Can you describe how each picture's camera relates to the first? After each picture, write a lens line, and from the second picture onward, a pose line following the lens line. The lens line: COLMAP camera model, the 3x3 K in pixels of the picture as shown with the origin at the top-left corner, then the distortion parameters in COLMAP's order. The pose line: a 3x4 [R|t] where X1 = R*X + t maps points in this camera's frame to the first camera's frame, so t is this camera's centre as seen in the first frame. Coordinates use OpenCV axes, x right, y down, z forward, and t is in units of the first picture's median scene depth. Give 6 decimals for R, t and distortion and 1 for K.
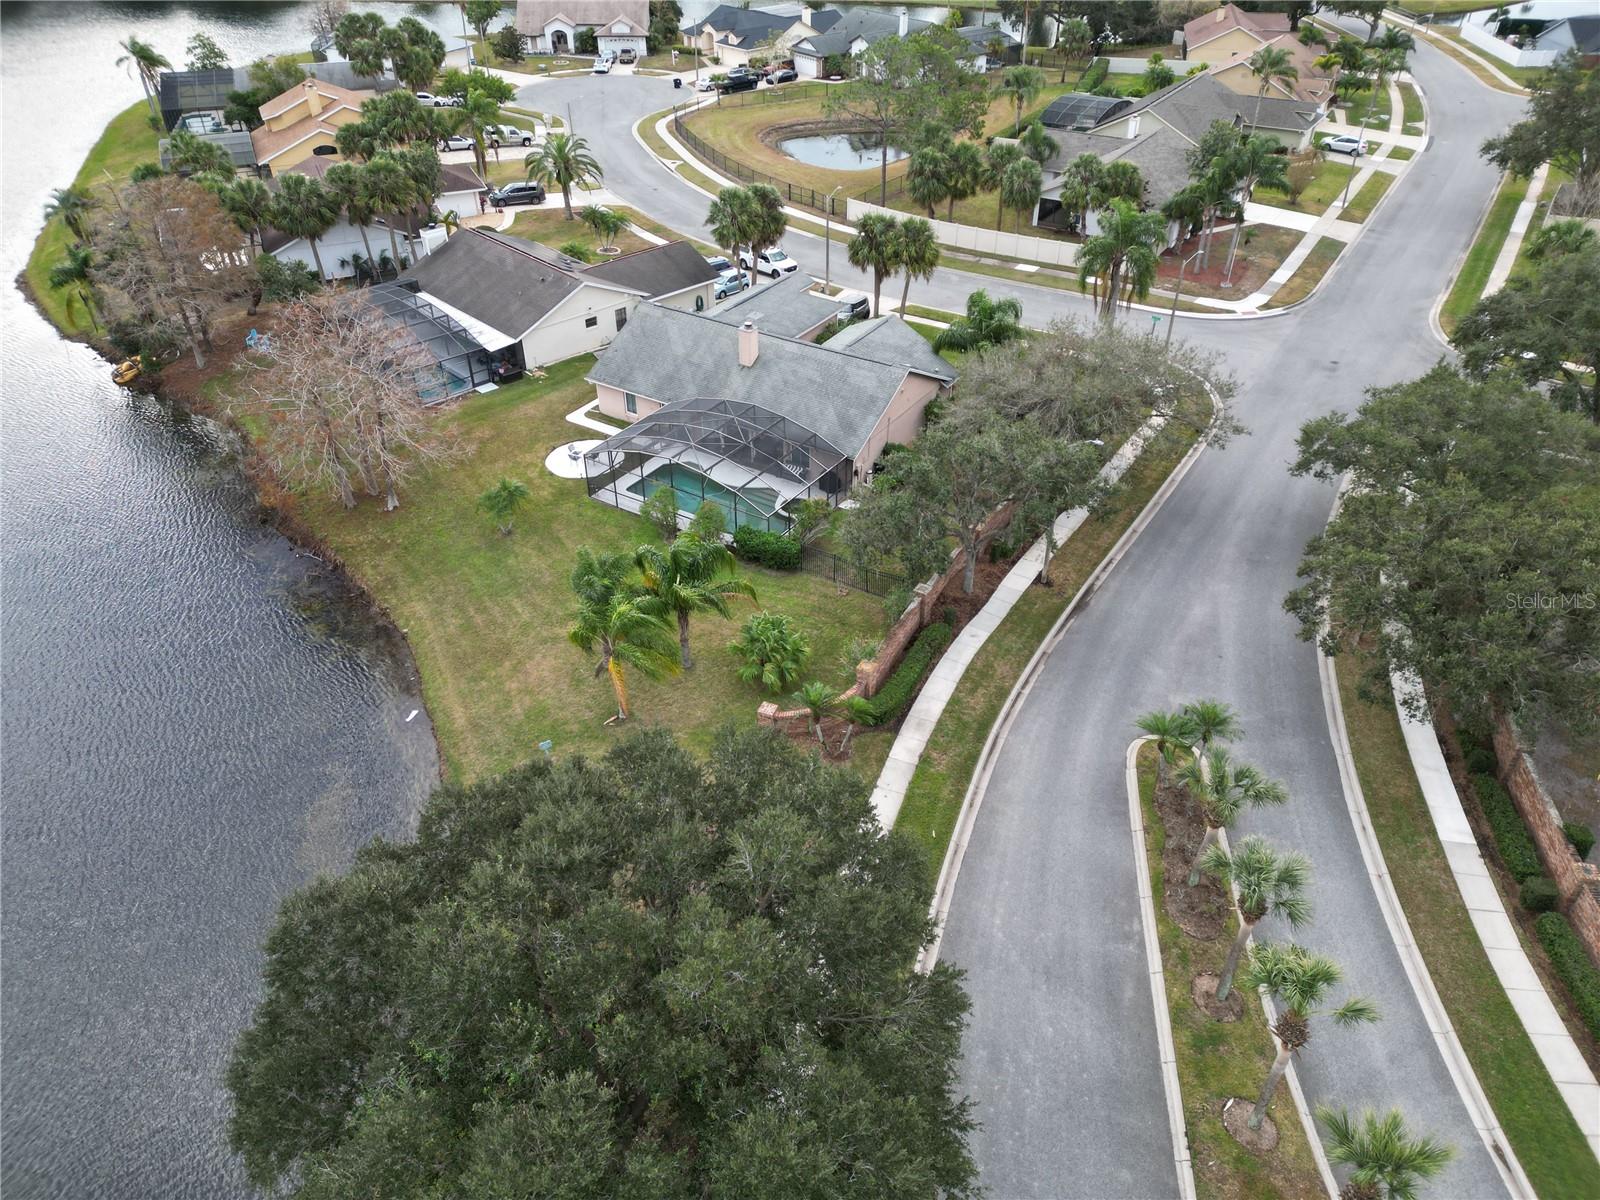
lens RADIAL K [[1085.8, 0, 802.9], [0, 1085.8, 606.7], [0, 0, 1]] dist [0.029255, -0.007073]
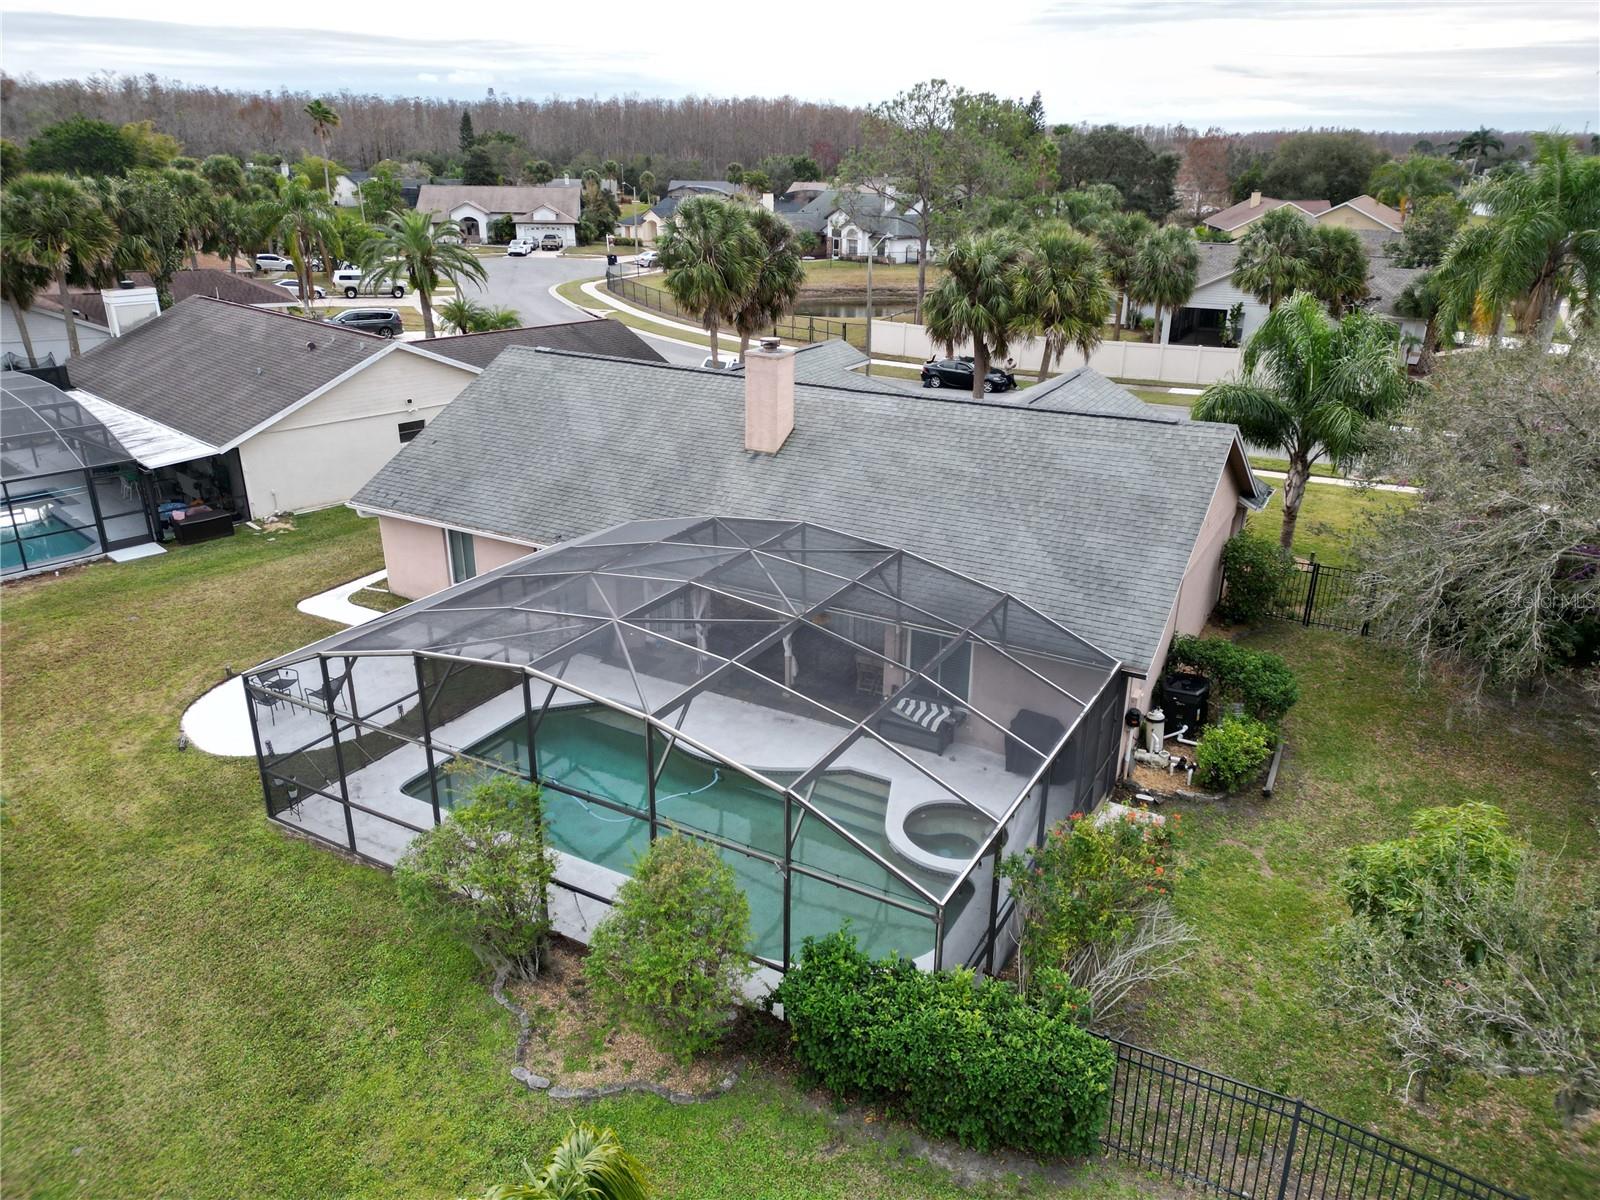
lens RADIAL K [[1085.8, 0, 807.0], [0, 1085.8, 594.6], [0, 0, 1]] dist [0.029255, -0.007073]
pose [[0.997780, -0.013423, 0.065227, -0.055032], [0.029886, 0.965561, -0.258456, -0.064886], [-0.059511, 0.259832, 0.963818, 0.568083]]
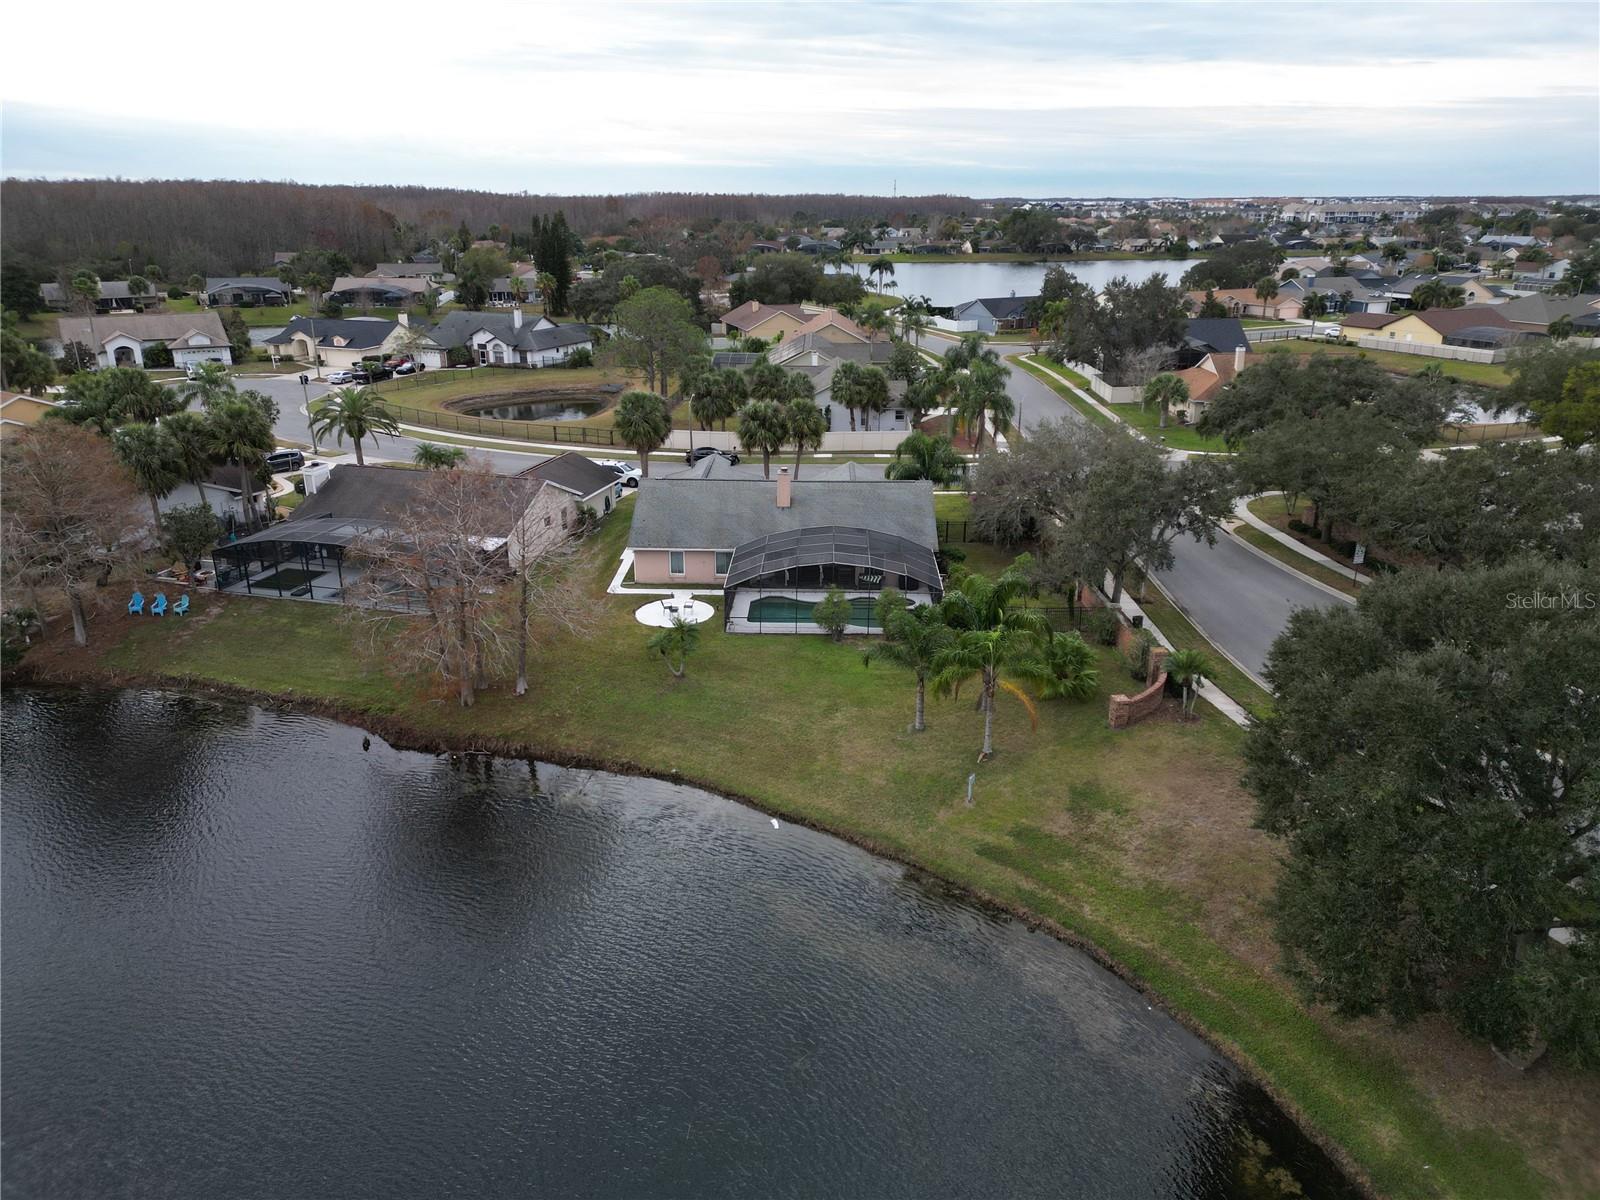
lens RADIAL K [[1085.8, 0, 802.7], [0, 1085.8, 598.1], [0, 0, 1]] dist [0.029255, -0.007073]
pose [[0.841601, -0.173693, 0.511408, -0.539969], [0.313757, 0.927948, -0.201169, 0.078295], [-0.439619, 0.329762, 0.835459, 0.097983]]
